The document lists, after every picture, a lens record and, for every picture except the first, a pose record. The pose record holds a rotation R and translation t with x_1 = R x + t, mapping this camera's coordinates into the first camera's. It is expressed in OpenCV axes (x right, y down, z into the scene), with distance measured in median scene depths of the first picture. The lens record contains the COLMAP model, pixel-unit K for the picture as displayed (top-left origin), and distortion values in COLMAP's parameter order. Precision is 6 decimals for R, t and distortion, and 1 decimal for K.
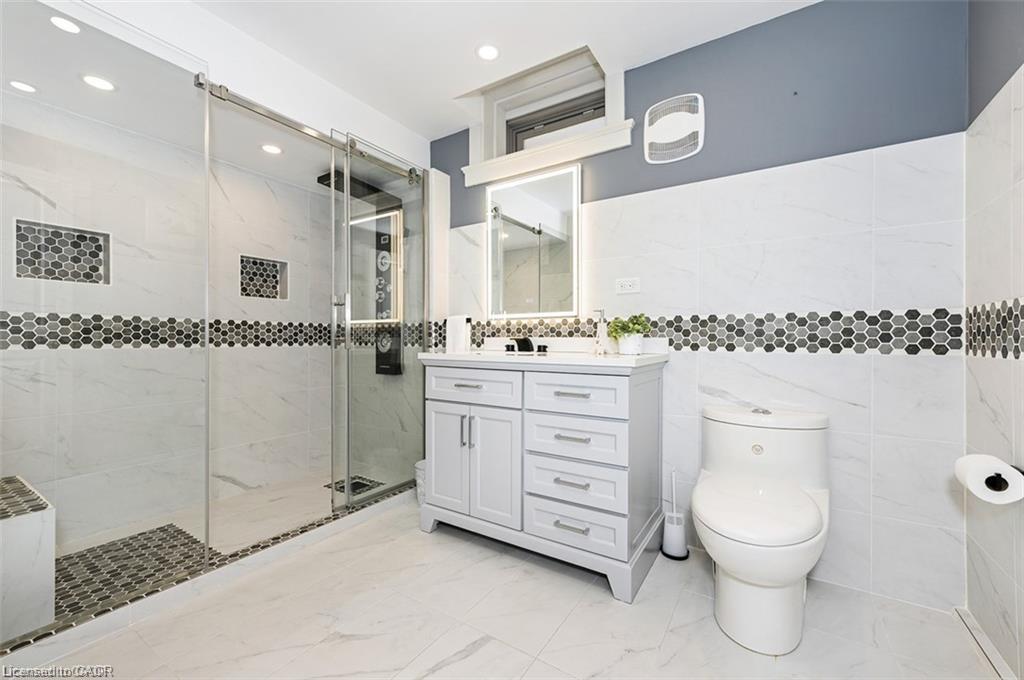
lens RADIAL K [[413.0, 0, 517.6], [0, 413.0, 339.7], [0, 0, 1]] dist [0.010328, -0.000855]
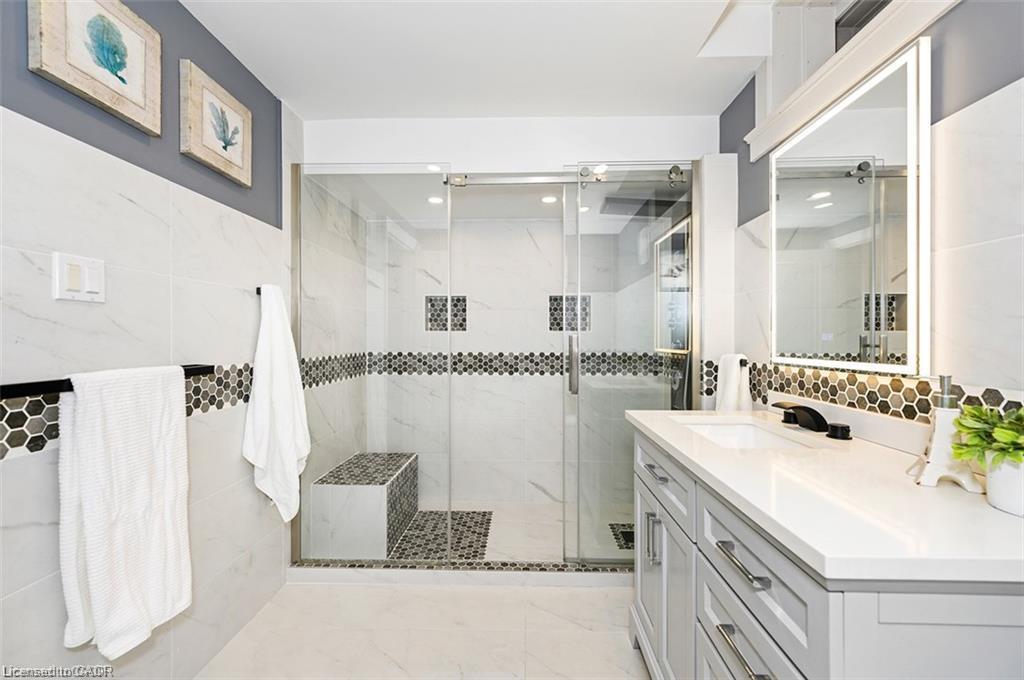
lens RADIAL K [[413.0, 0, 513.8], [0, 413.0, 340.6], [0, 0, 1]] dist [0.010328, -0.000855]
pose [[0.511313, 0.003940, -0.859385, 0.300149], [-0.000952, 0.999991, 0.004018, -0.095183], [0.859394, -0.001236, 0.511313, 0.374952]]
